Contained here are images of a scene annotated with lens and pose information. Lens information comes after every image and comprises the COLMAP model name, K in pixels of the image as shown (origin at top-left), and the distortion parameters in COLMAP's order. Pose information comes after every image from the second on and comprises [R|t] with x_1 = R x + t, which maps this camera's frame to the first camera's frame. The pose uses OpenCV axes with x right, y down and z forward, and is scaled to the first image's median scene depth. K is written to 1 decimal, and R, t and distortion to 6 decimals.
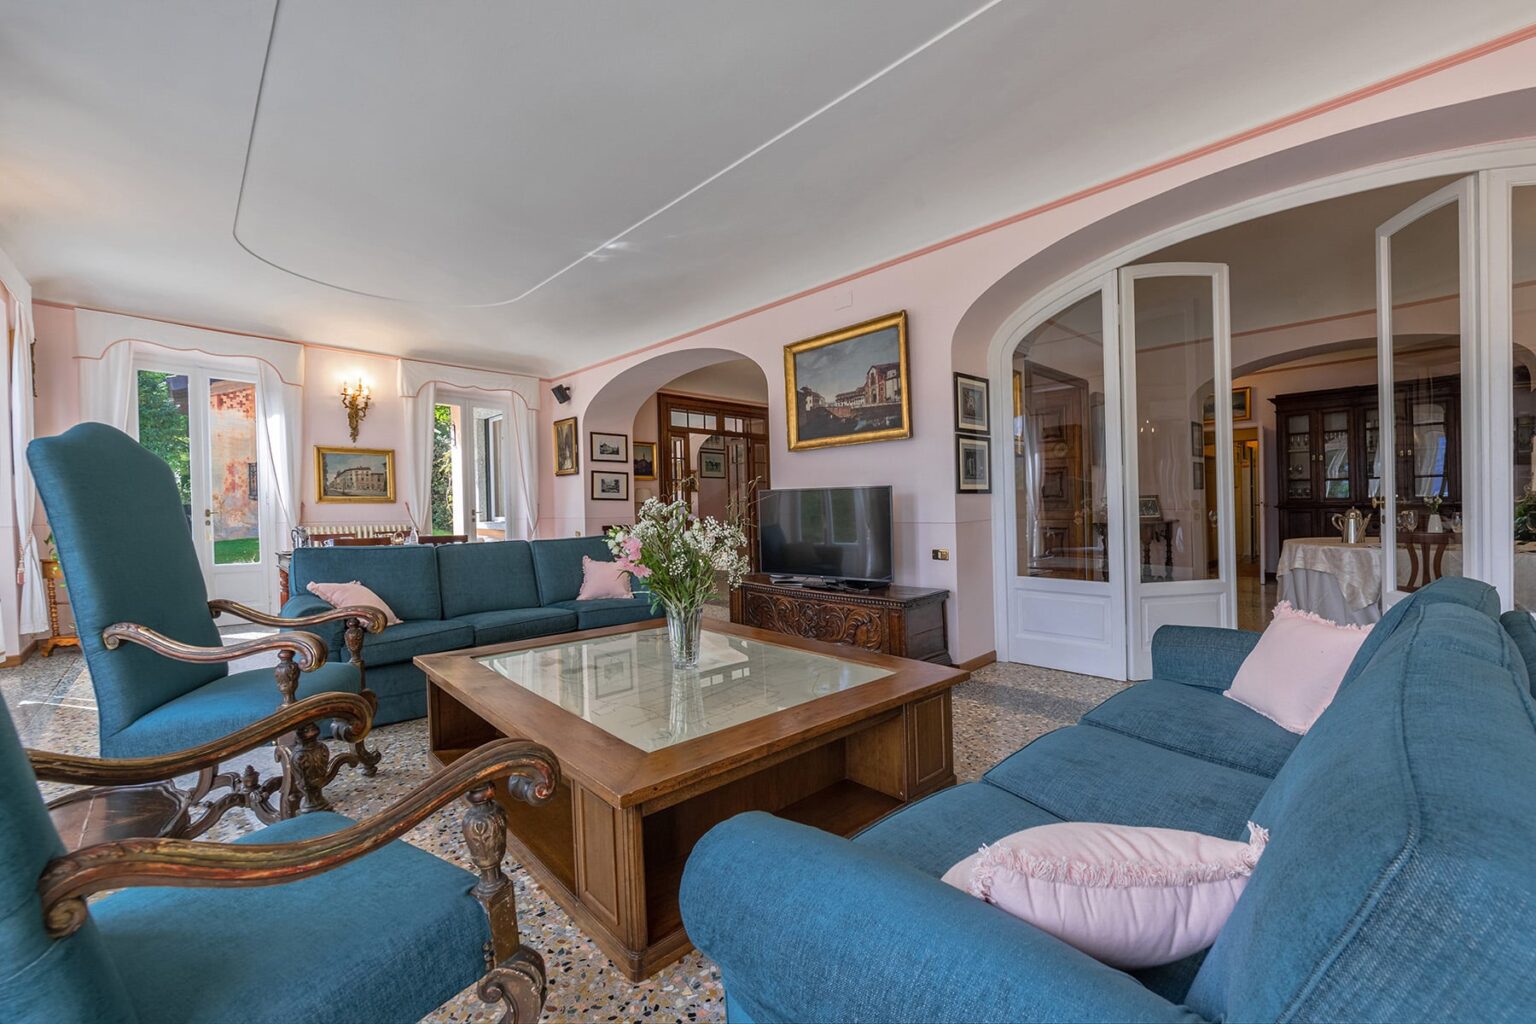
lens RADIAL K [[615.4, 0, 785.9], [0, 615.4, 523.3], [0, 0, 1]] dist [-0.018507, -0.000124]
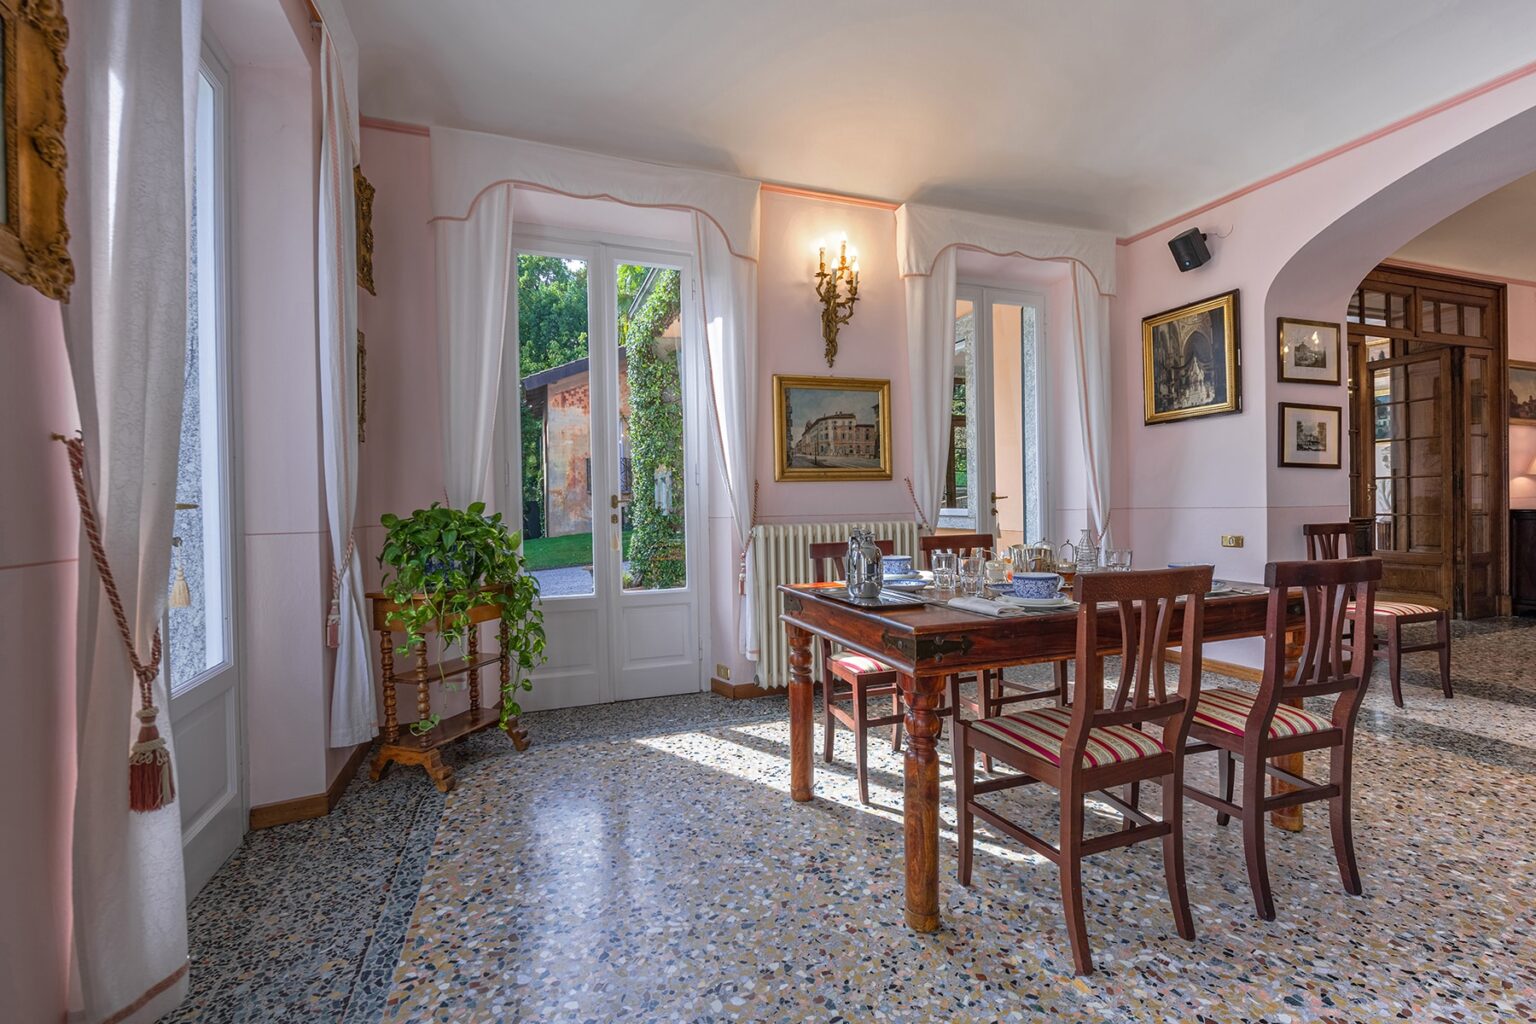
lens RADIAL K [[706.5, 0, 814.5], [0, 706.5, 506.2], [0, 0, 1]] dist [0.012992, 0.000068]
pose [[0.919669, -0.007732, -0.392619, -0.470870], [0.001616, 0.999872, -0.015906, -0.001737], [0.392692, 0.013994, 0.919564, 0.420221]]
